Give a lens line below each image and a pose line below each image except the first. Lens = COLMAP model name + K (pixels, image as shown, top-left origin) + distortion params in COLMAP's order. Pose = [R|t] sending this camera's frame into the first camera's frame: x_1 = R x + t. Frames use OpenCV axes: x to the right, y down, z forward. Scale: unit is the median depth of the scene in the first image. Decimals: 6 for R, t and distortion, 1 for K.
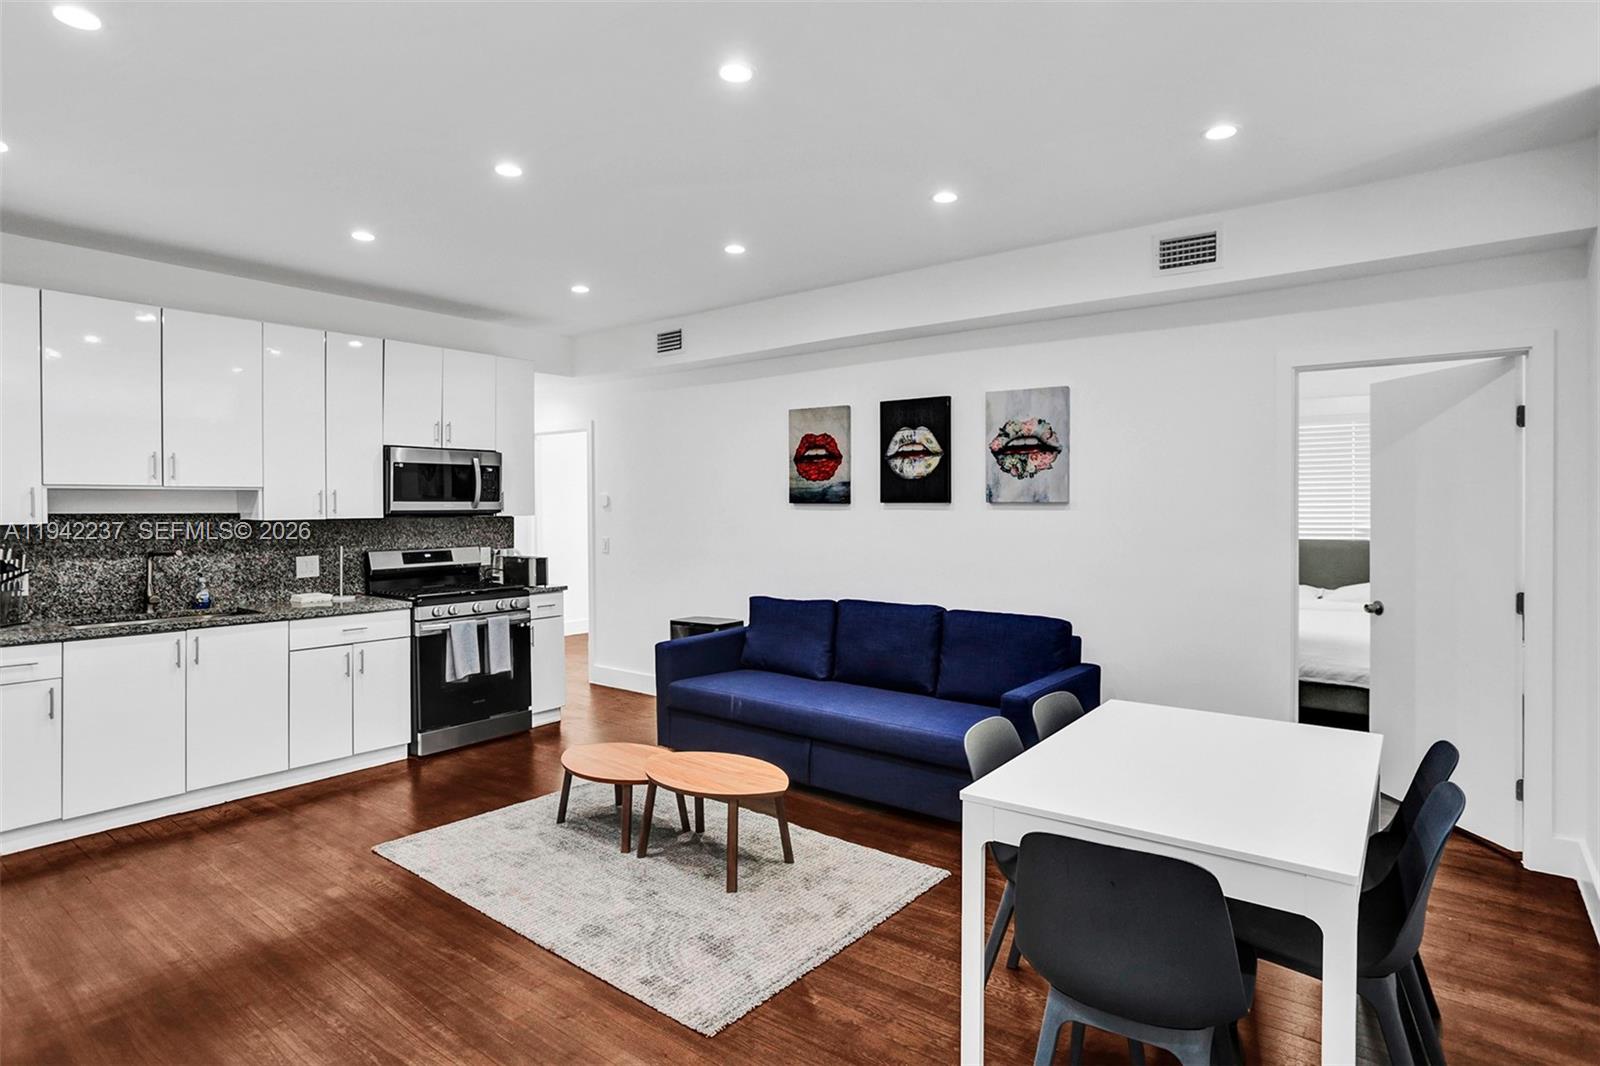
lens RADIAL K [[859.6, 0, 798.8], [0, 859.6, 507.3], [0, 0, 1]] dist [-0.077002, 0.051494]
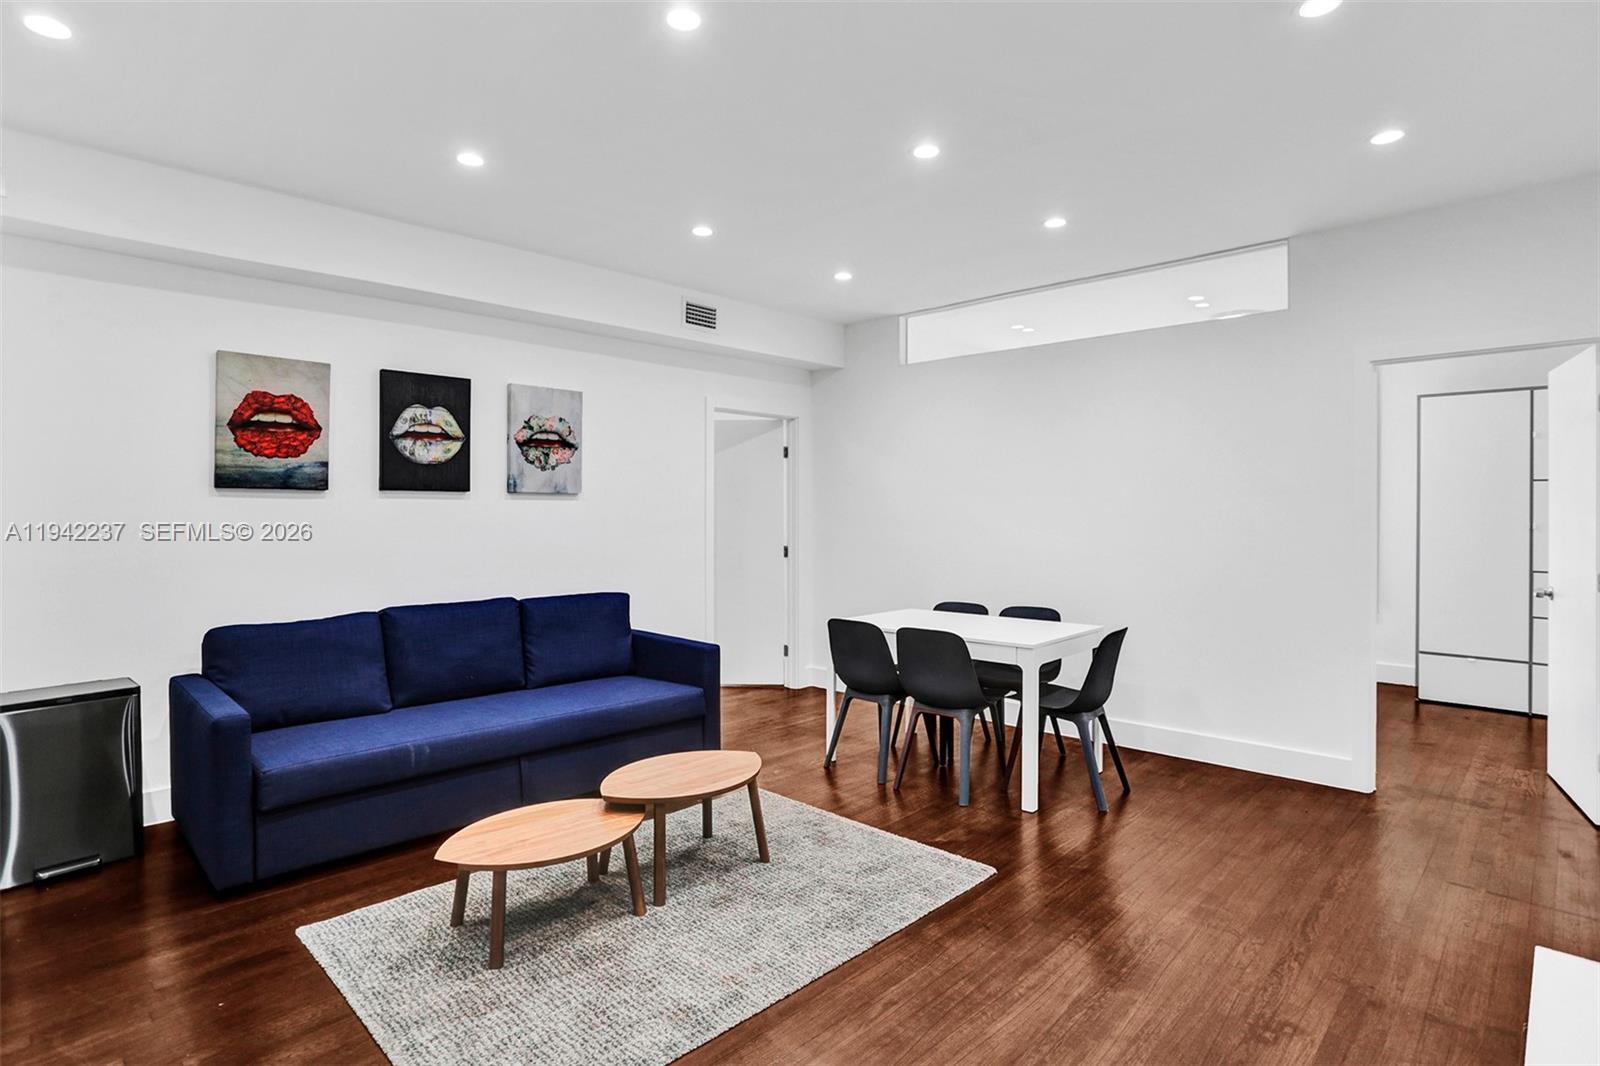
lens RADIAL K [[826.2, 0, 803.9], [0, 826.2, 510.4], [0, 0, 1]] dist [-0.045610, 0.035969]
pose [[0.100917, 0.000234, 0.994895, -0.684638], [0.001499, 0.999999, -0.000387, 0.016045], [-0.994894, 0.001531, 0.100917, 0.539410]]
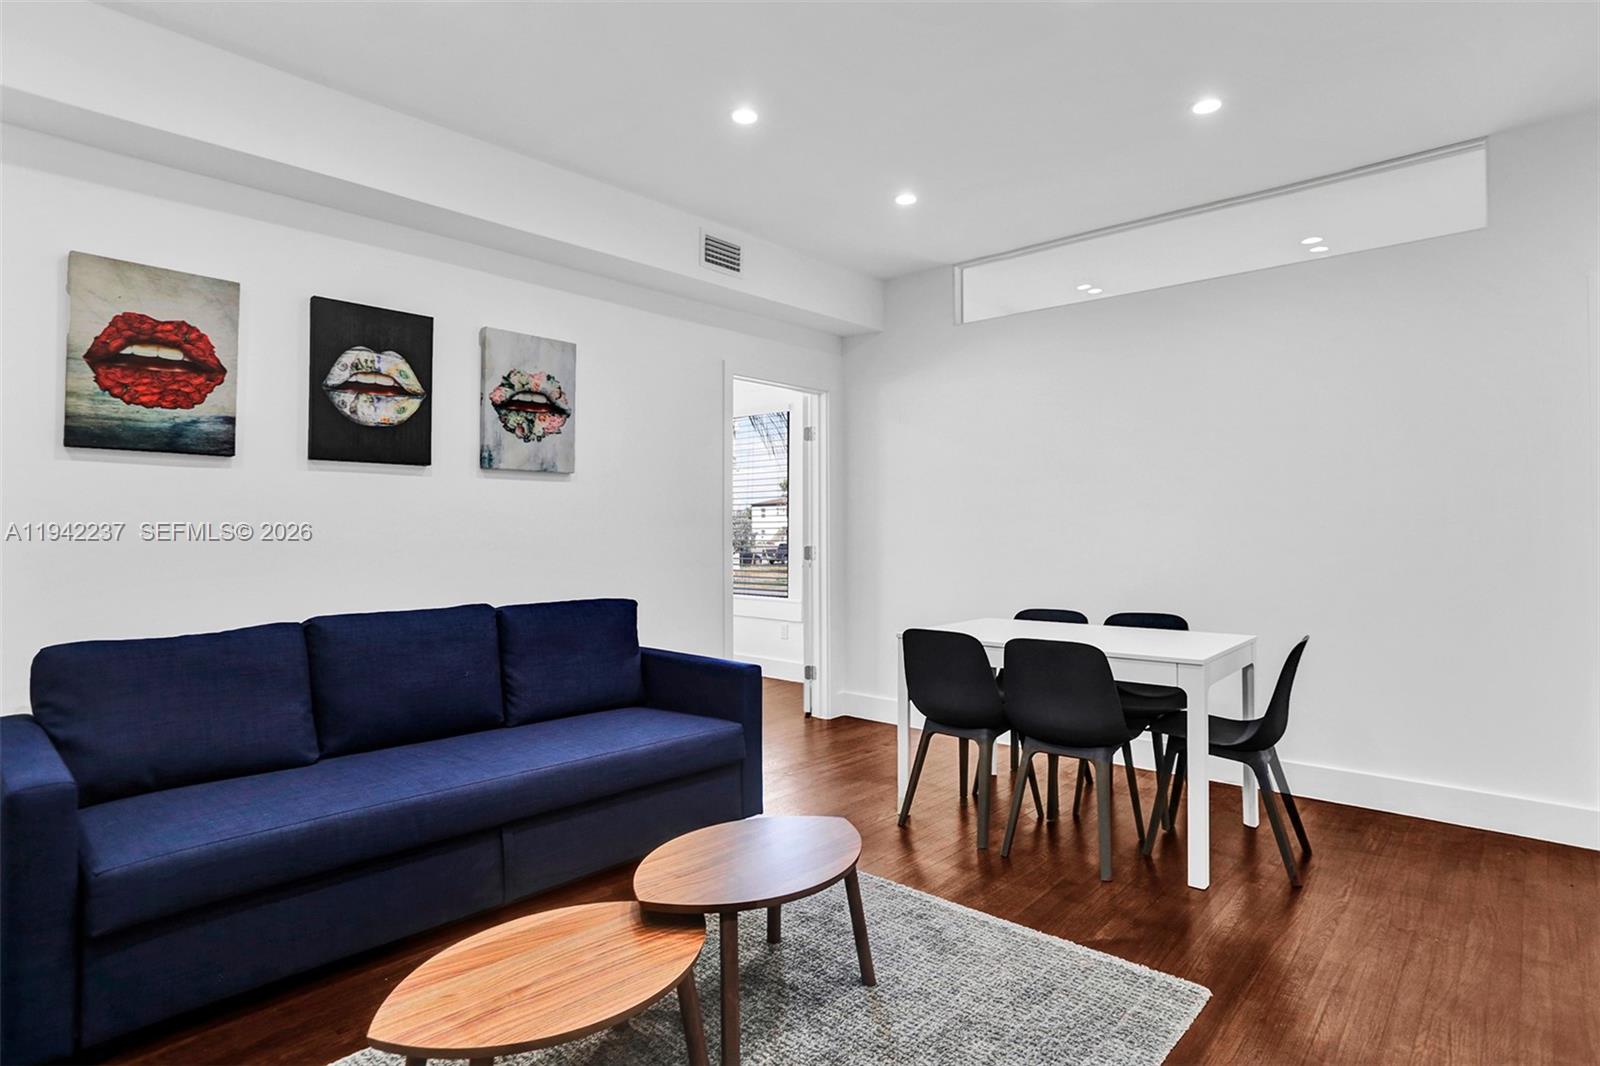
lens RADIAL K [[840.9, 0, 791.4], [0, 840.9, 508.2], [0, 0, 1]] dist [-0.046975, 0.034315]
pose [[0.078335, 0.025561, 0.996599, -0.493197], [0.006924, 0.999633, -0.026183, 0.050553], [-0.996903, 0.008951, 0.078130, 0.642009]]
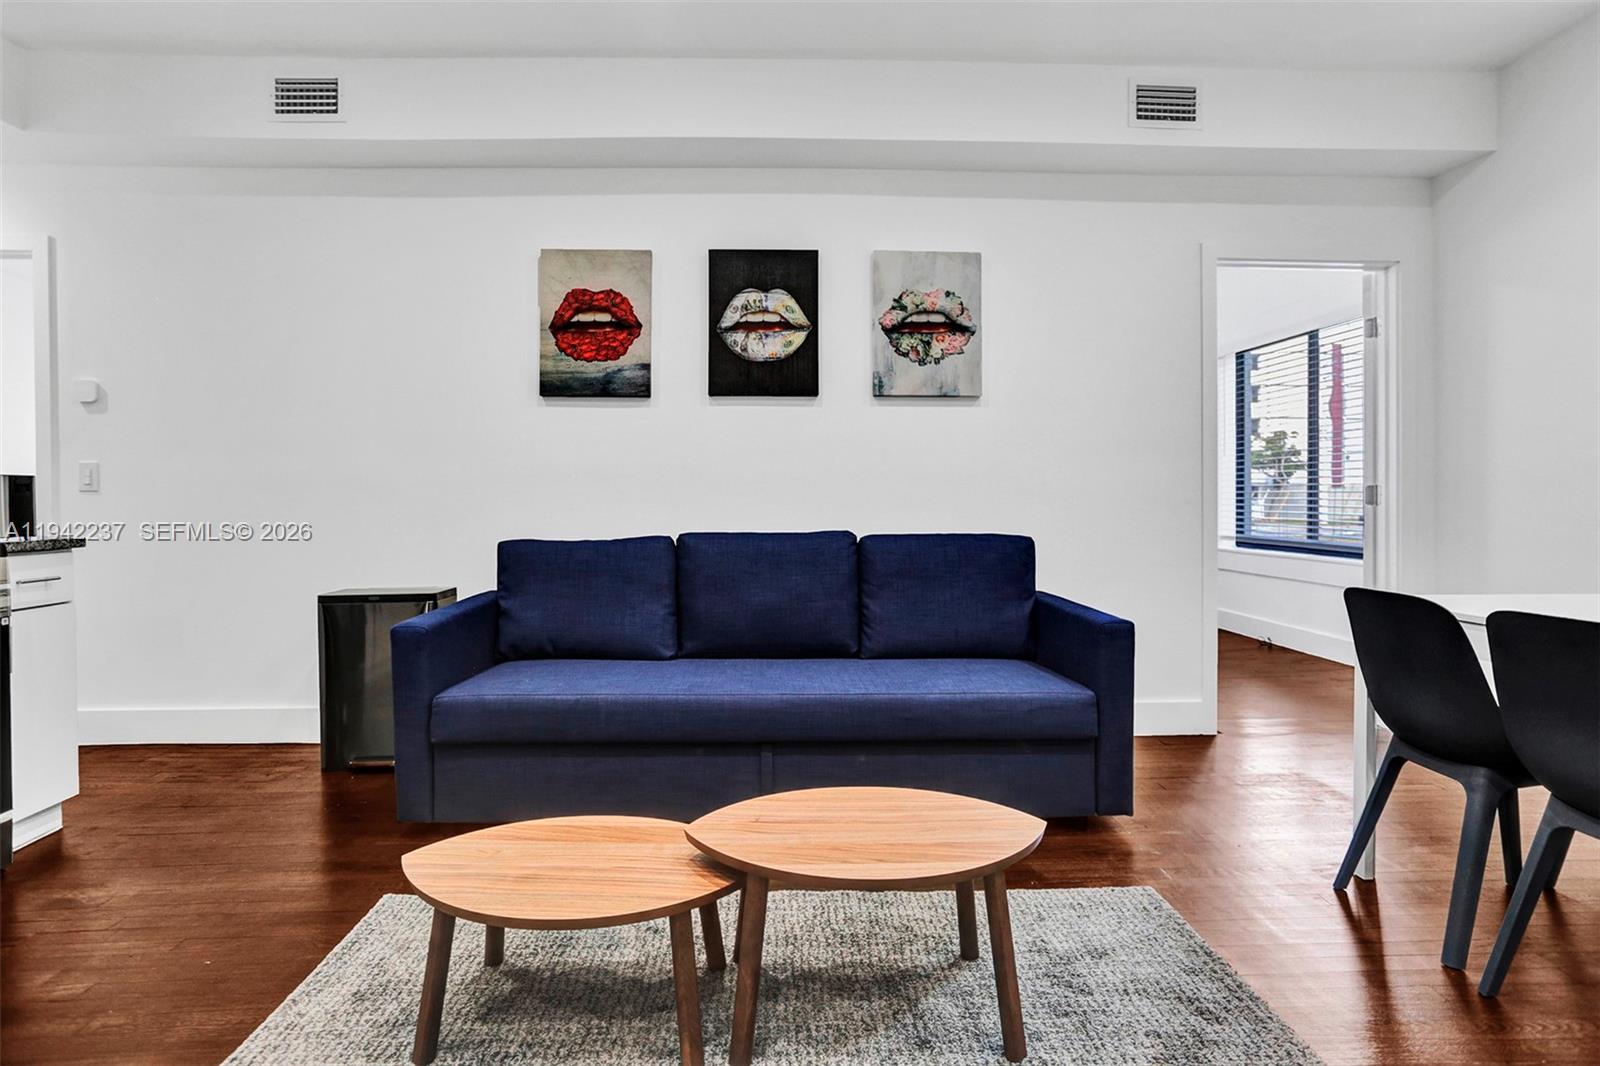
lens RADIAL K [[859.6, 0, 798.8], [0, 859.6, 507.3], [0, 0, 1]] dist [-0.077002, 0.051494]
pose [[0.765133, -0.006316, 0.643841, -0.307046], [0.004851, 0.999980, 0.004045, 0.086123], [-0.643854, 0.000028, 0.765148, 0.450009]]
